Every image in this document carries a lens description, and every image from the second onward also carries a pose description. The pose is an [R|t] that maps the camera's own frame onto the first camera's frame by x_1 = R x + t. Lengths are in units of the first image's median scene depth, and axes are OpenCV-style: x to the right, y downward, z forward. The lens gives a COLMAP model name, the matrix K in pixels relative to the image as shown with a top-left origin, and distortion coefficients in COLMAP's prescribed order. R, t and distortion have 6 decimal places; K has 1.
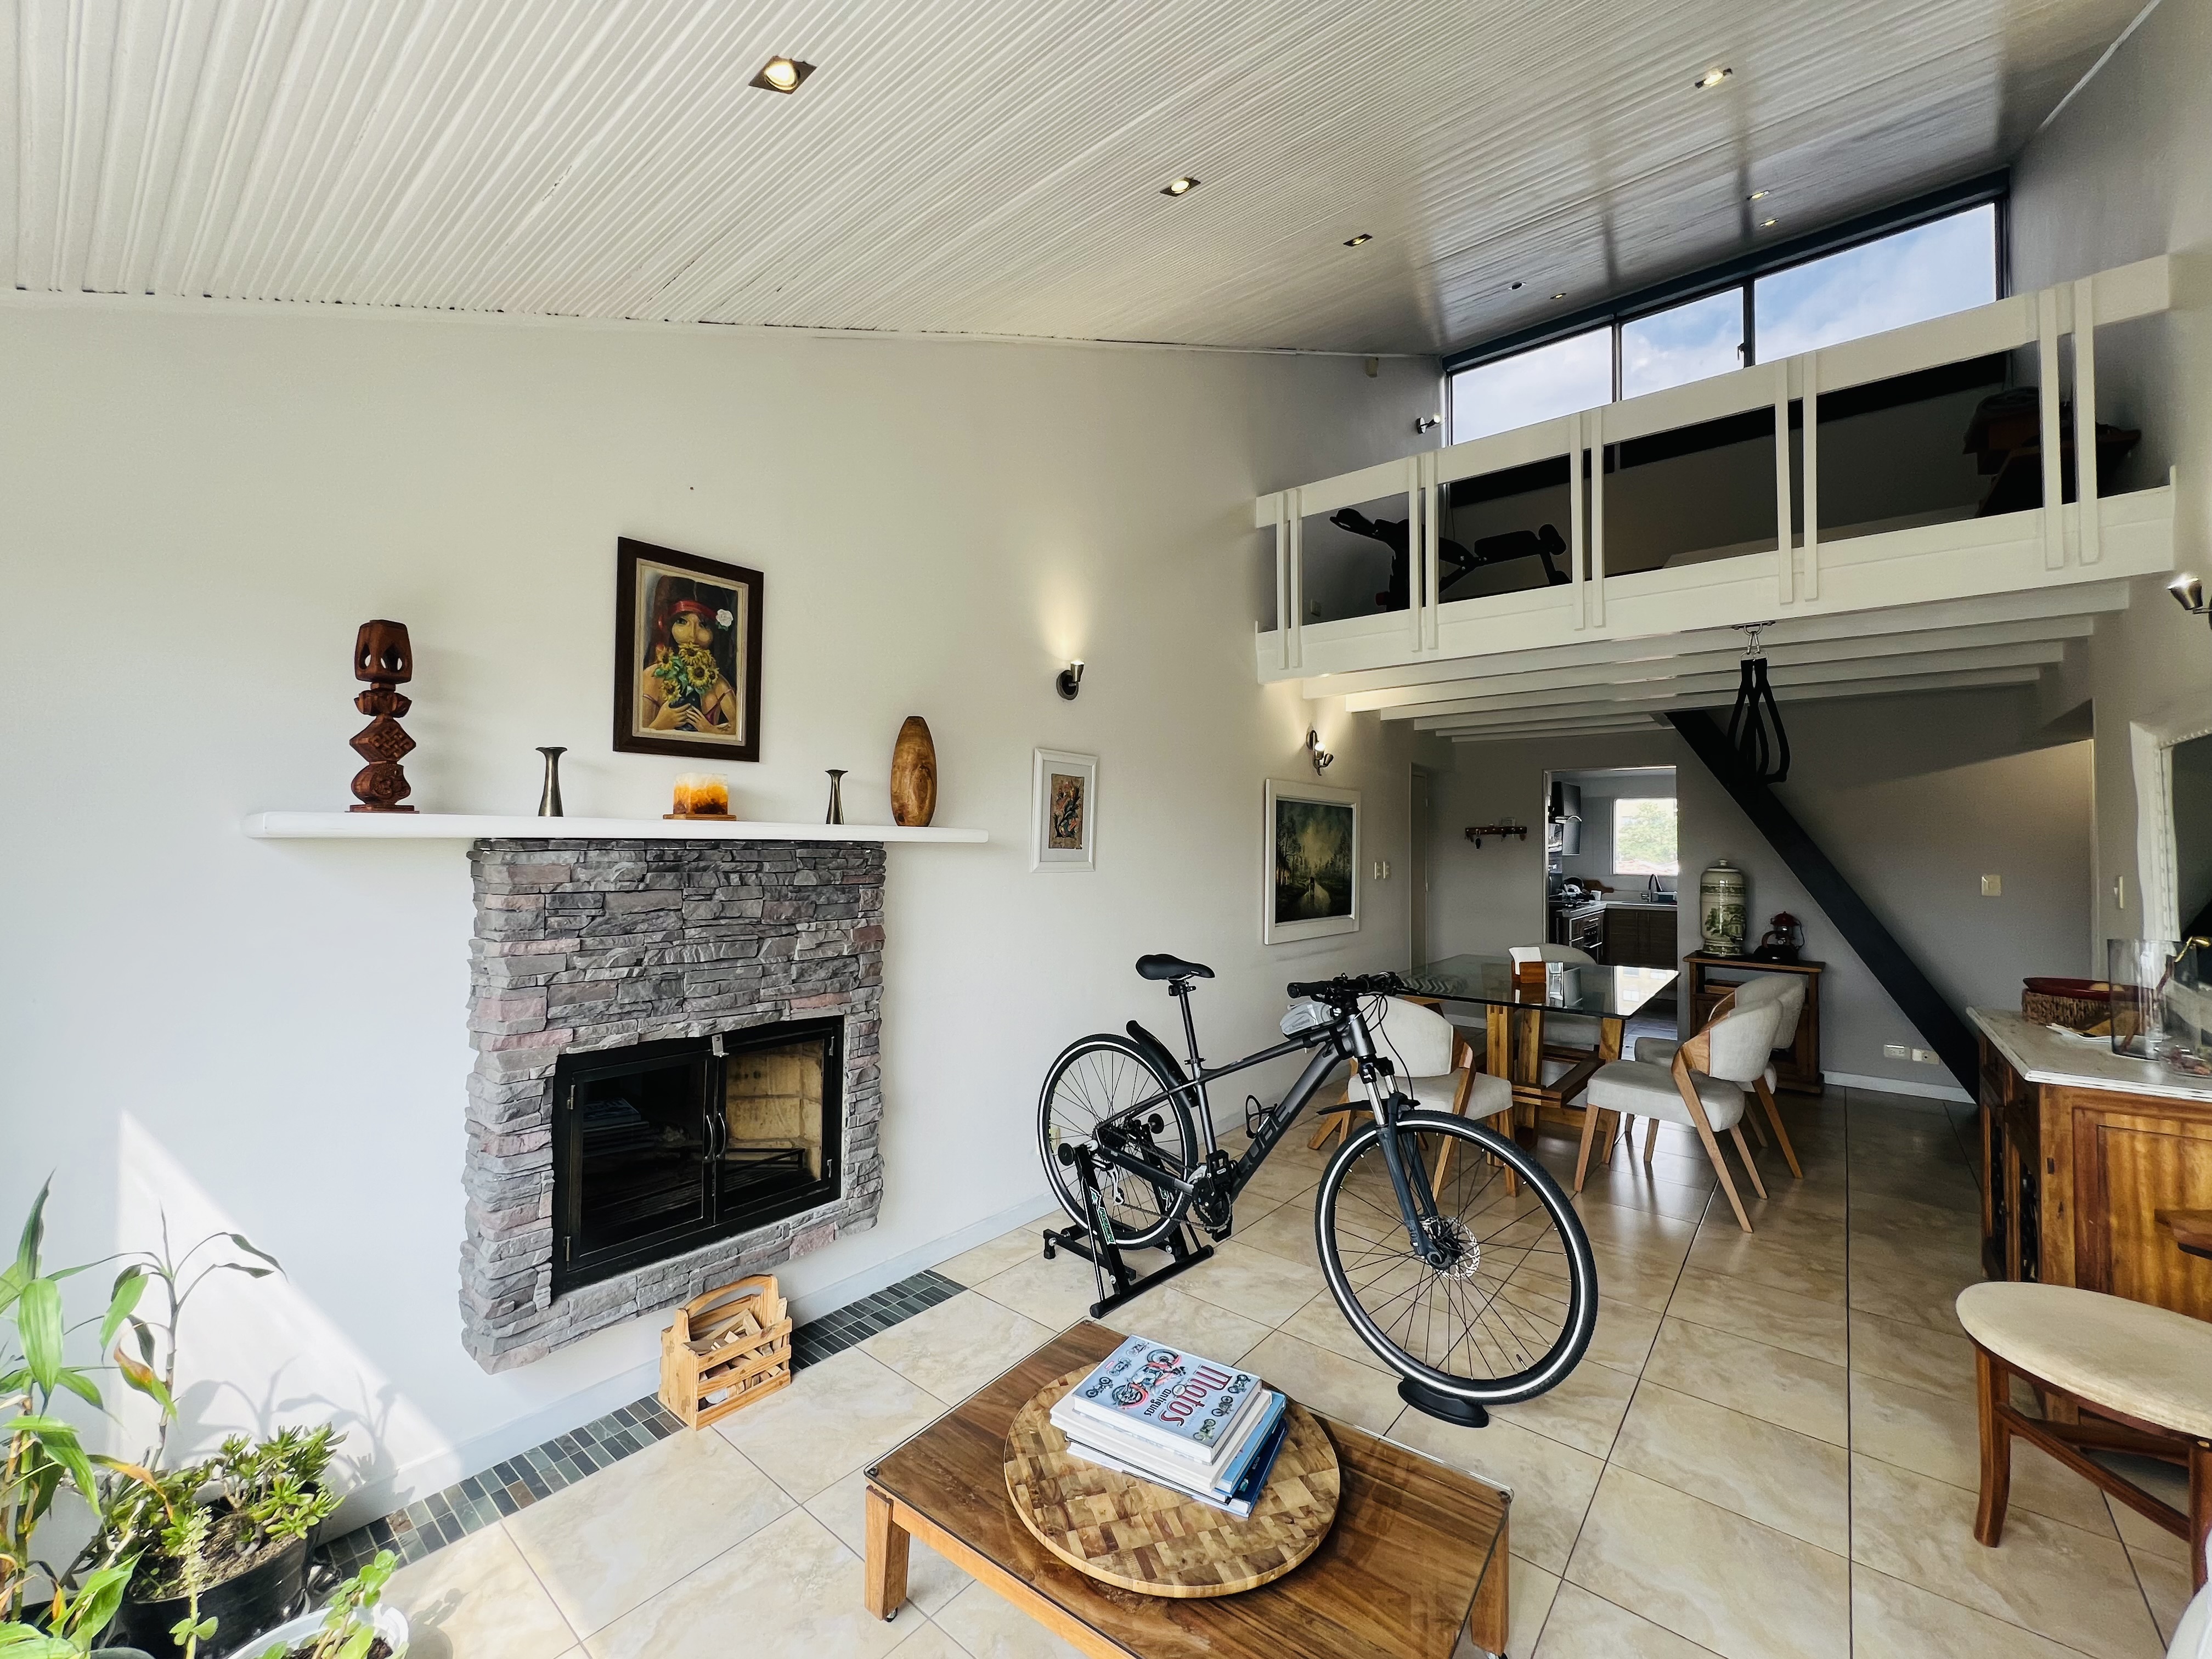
lens RADIAL K [[891.4, 0, 1106.0], [0, 891.4, 829.5], [0, 0, 1]] dist [-0.000904, -0.000099]
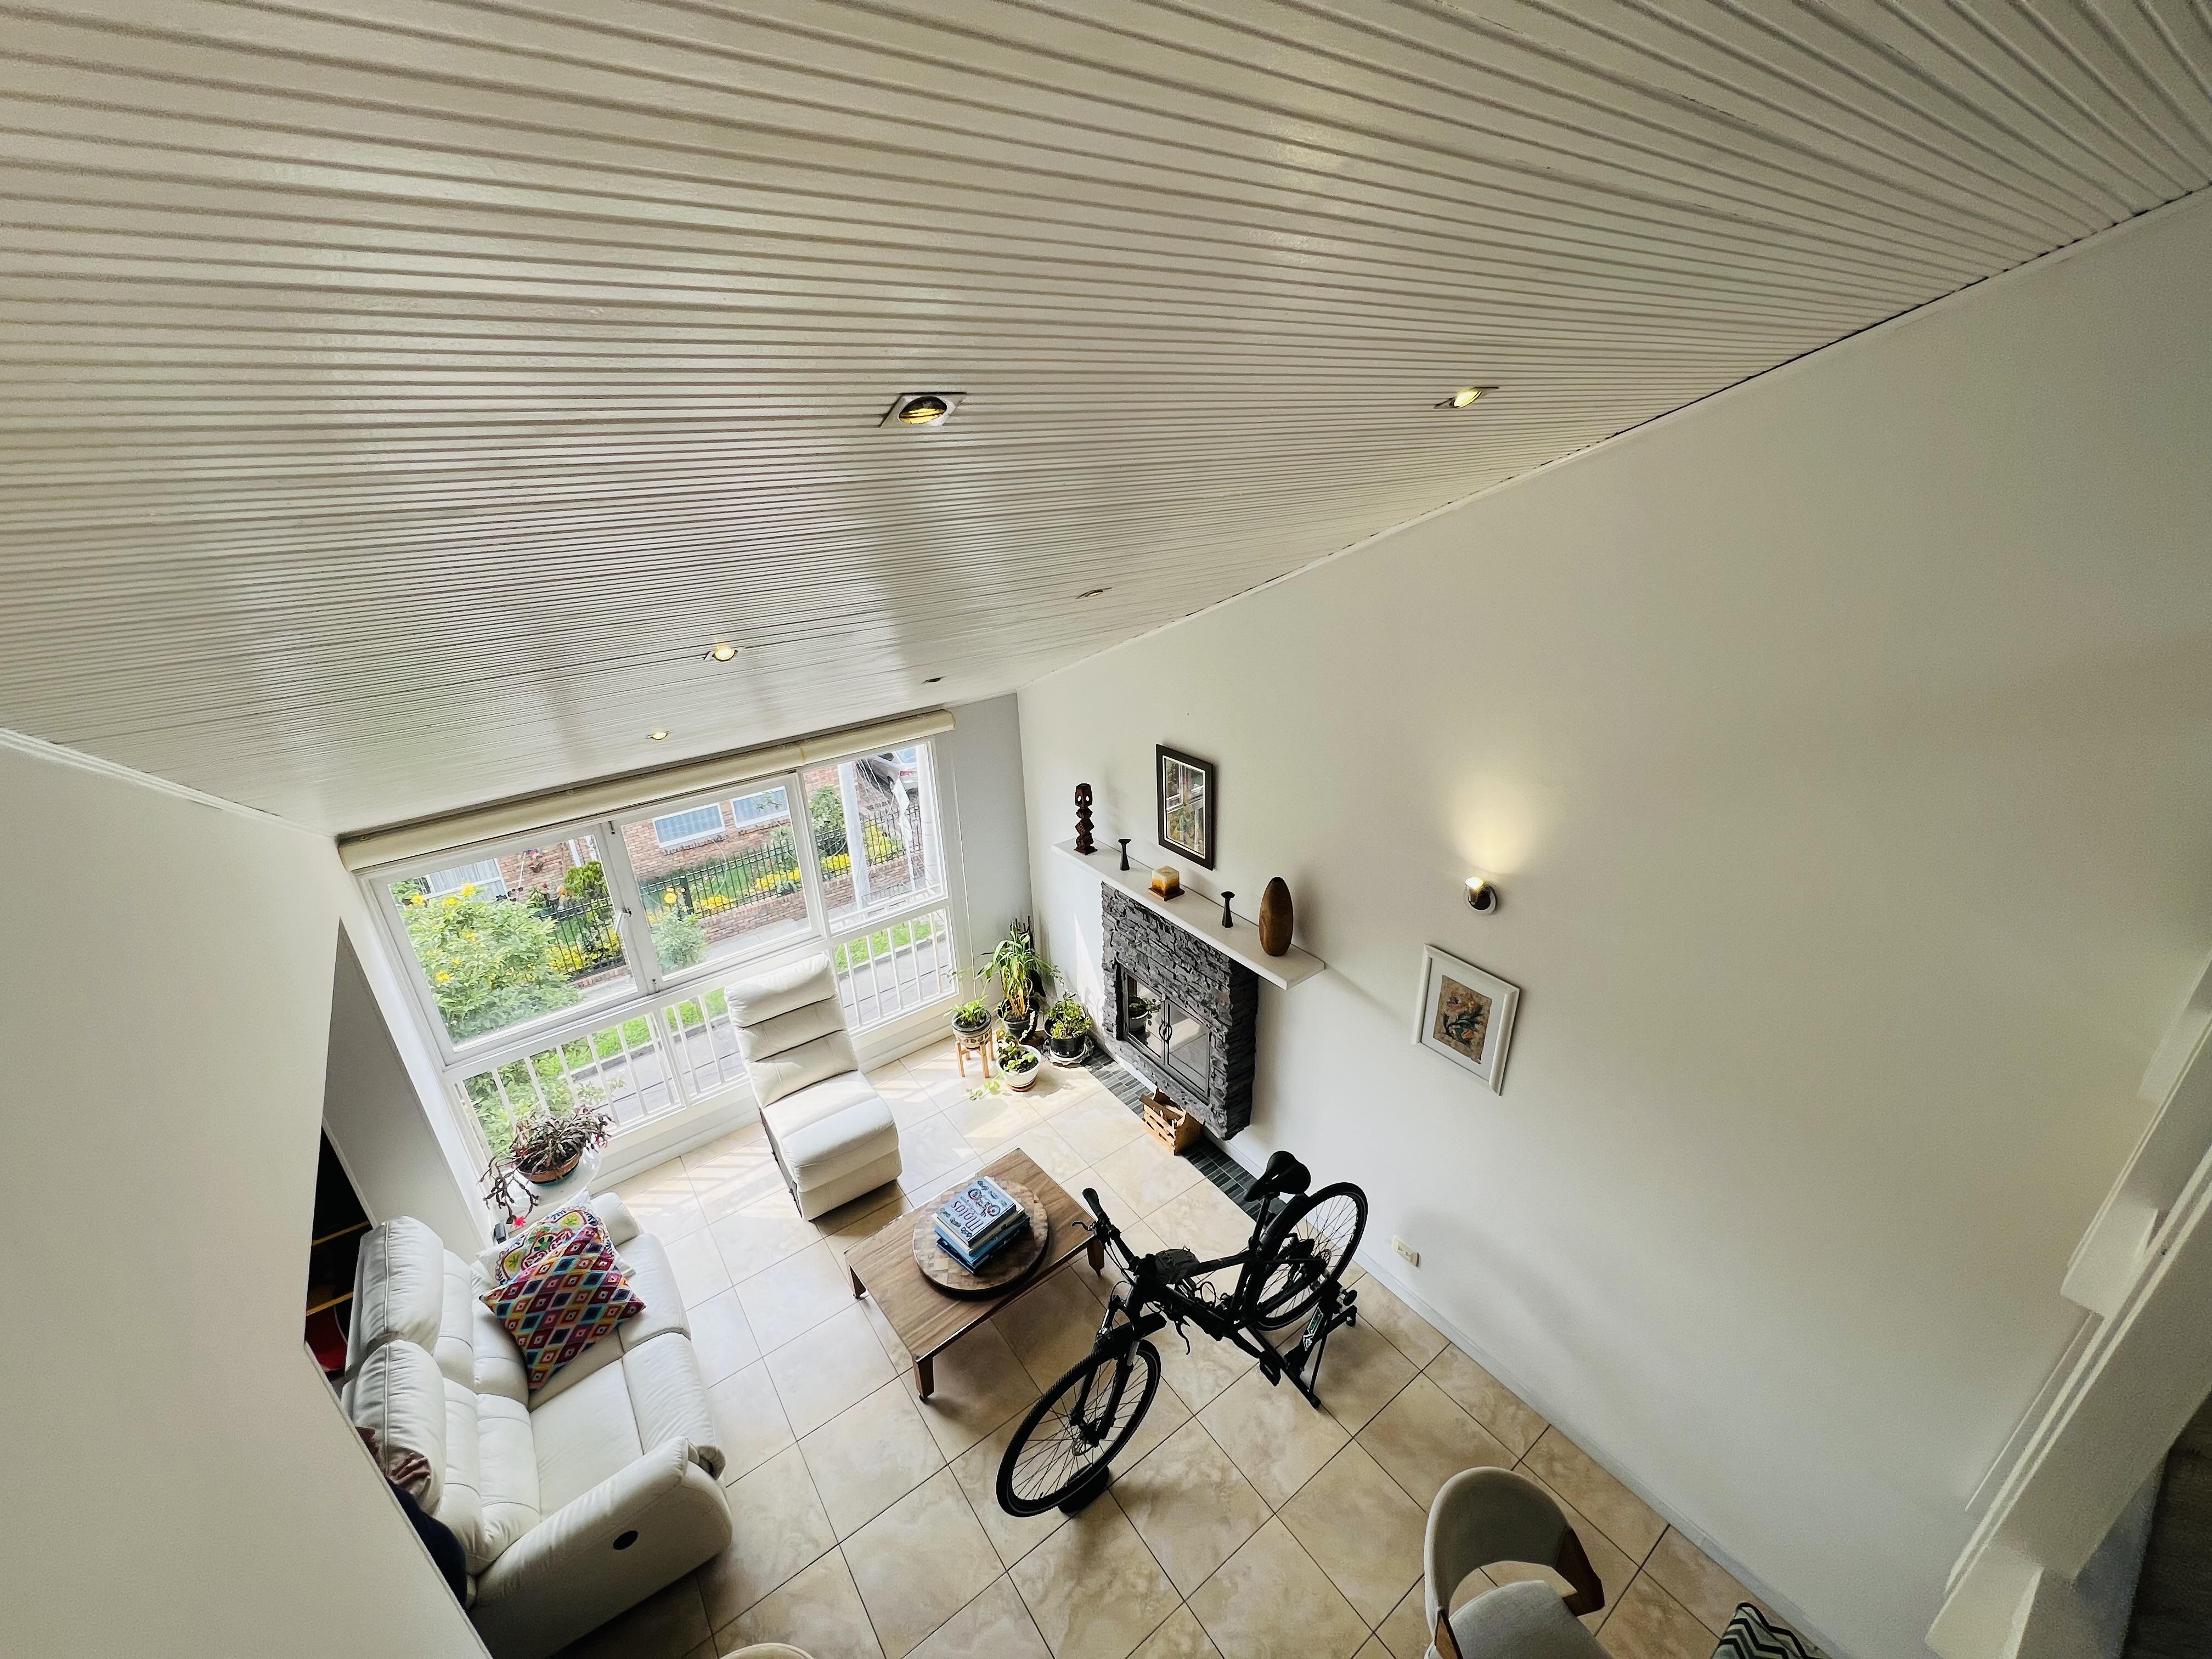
lens RADIAL K [[884.4, 0, 1106.0], [0, 884.4, 829.5], [0, 0, 1]] dist [-0.001719, -0.000015]
pose [[-0.243177, 0.398836, -0.884191, 1.019012], [0.037850, 0.914762, 0.402216, -0.763083], [0.969243, 0.064344, -0.237545, 1.110108]]
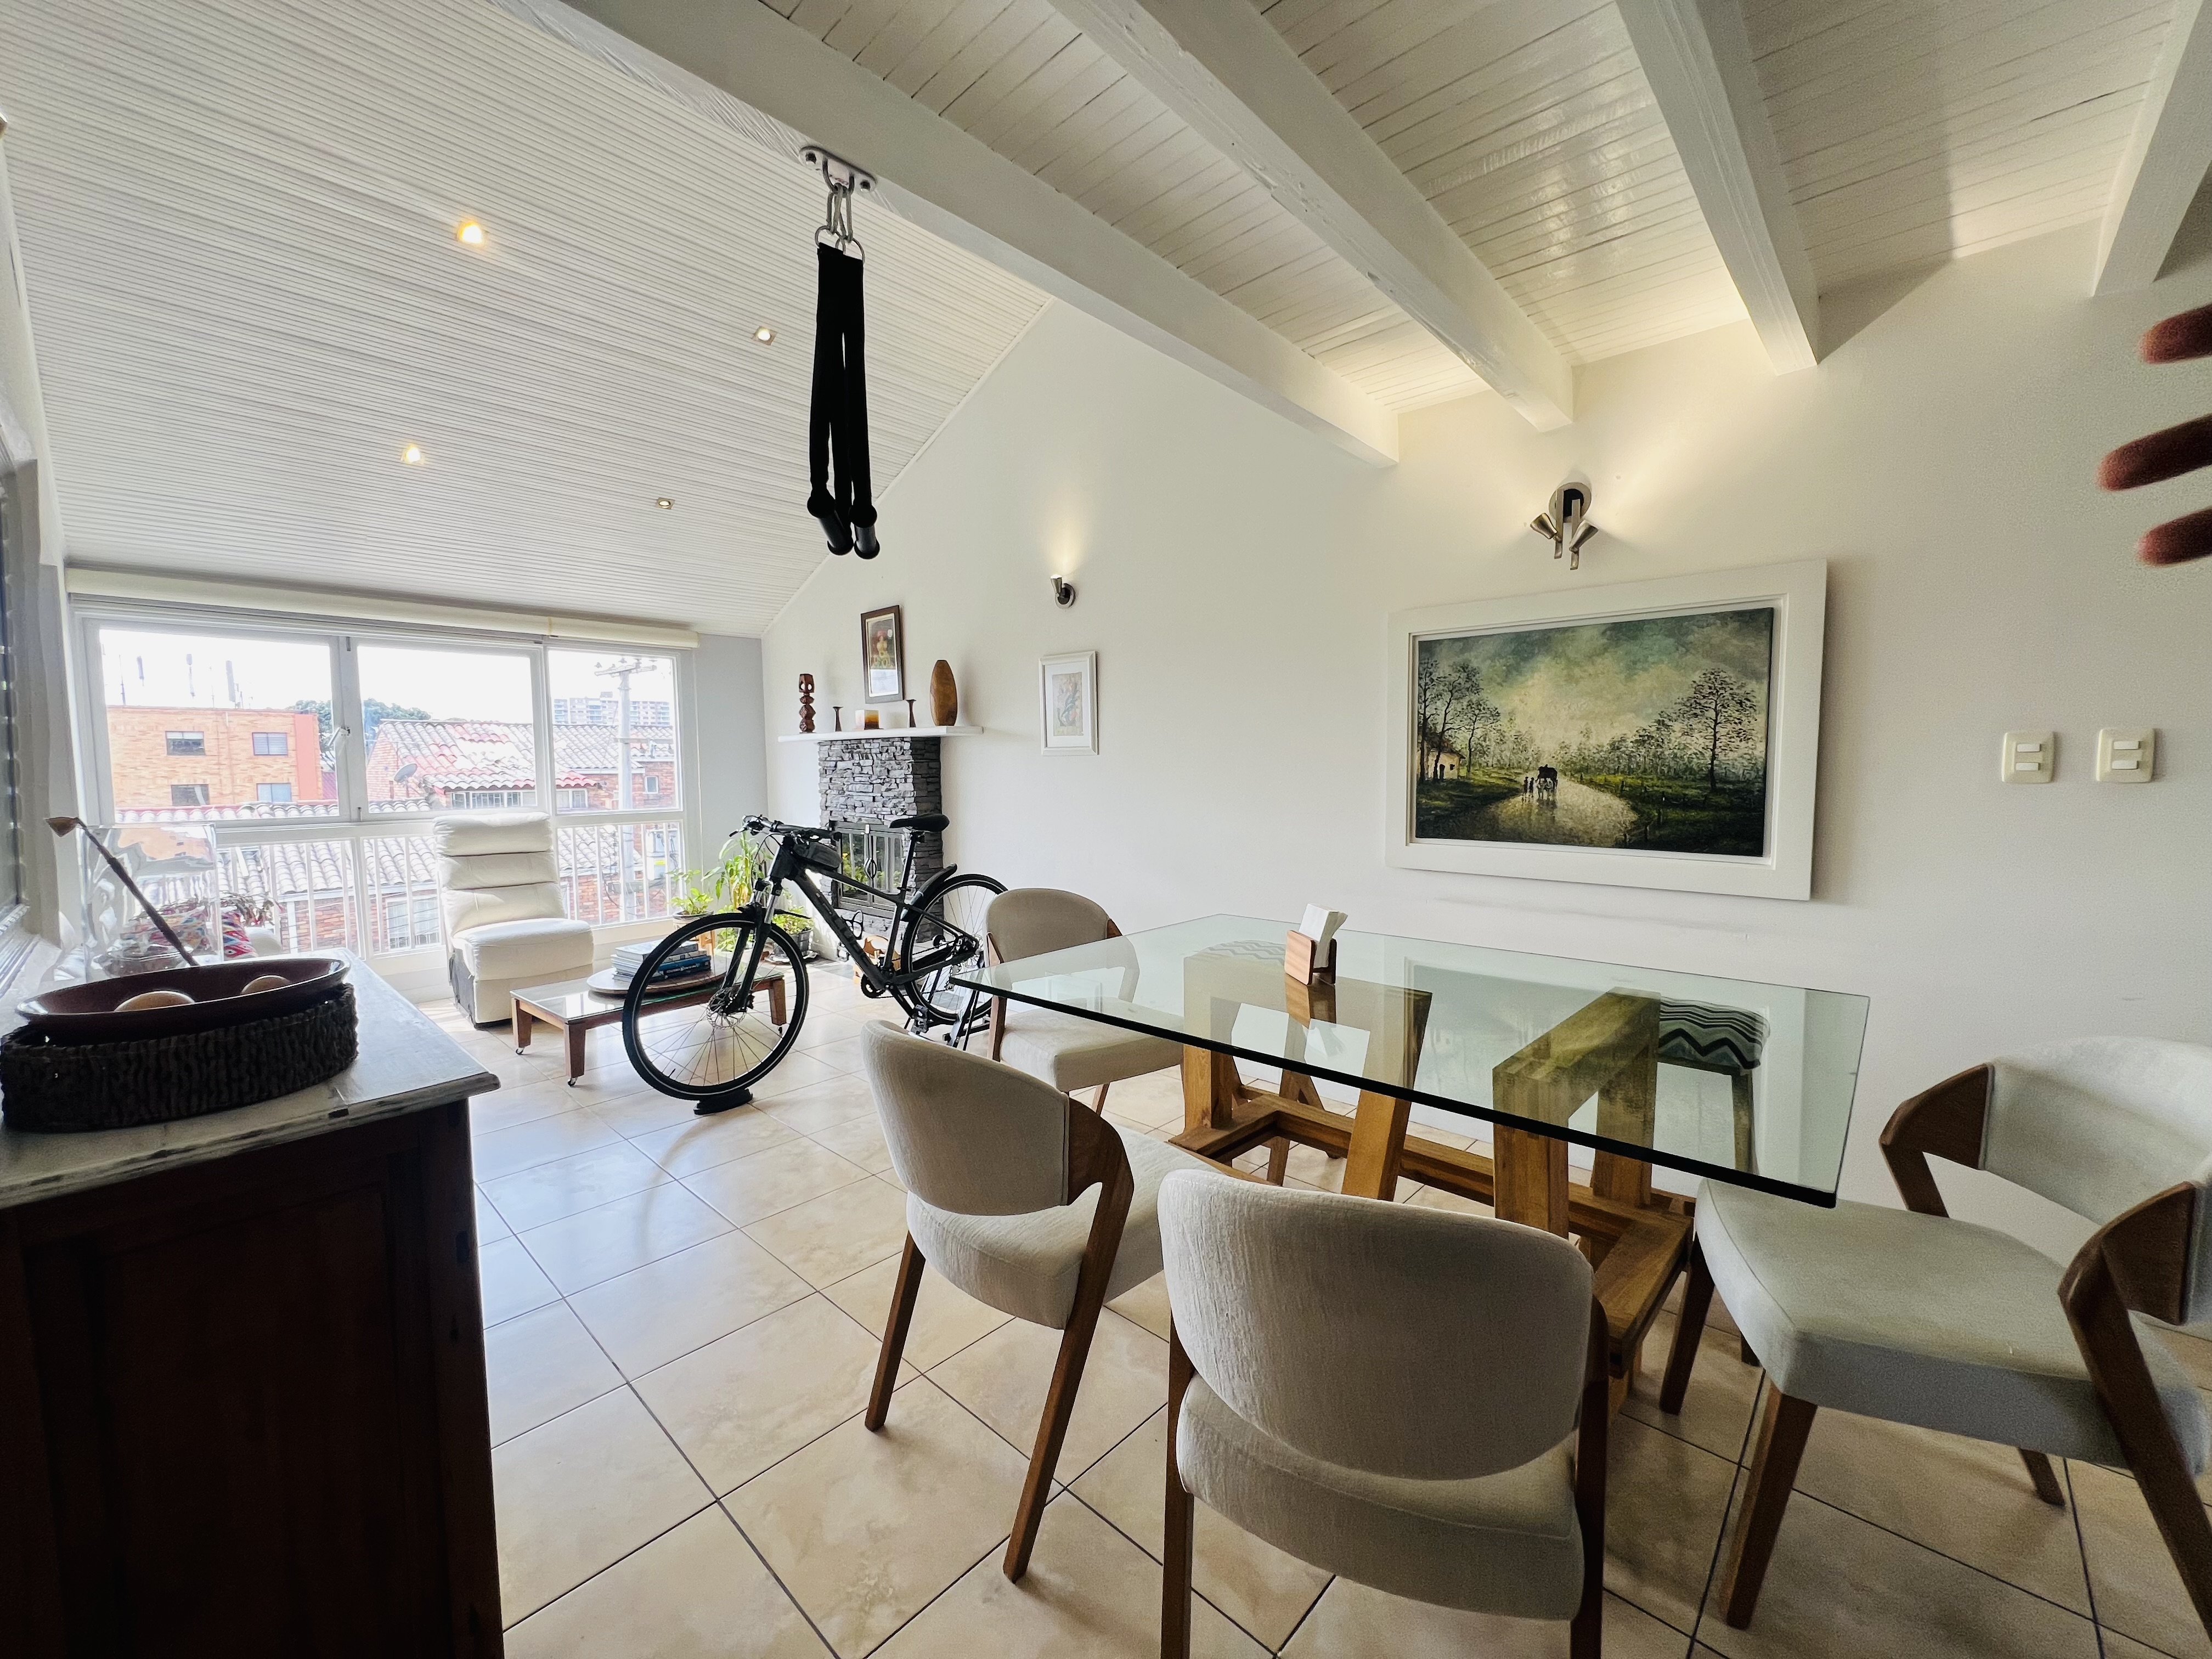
lens RADIAL K [[884.4, 0, 1106.0], [0, 884.4, 829.5], [0, 0, 1]] dist [-0.001719, -0.000015]
pose [[-0.065899, 0.065837, -0.995652, 1.487146], [0.025592, 0.997604, 0.064272, 0.094817], [0.997498, -0.021245, -0.067426, 1.474582]]
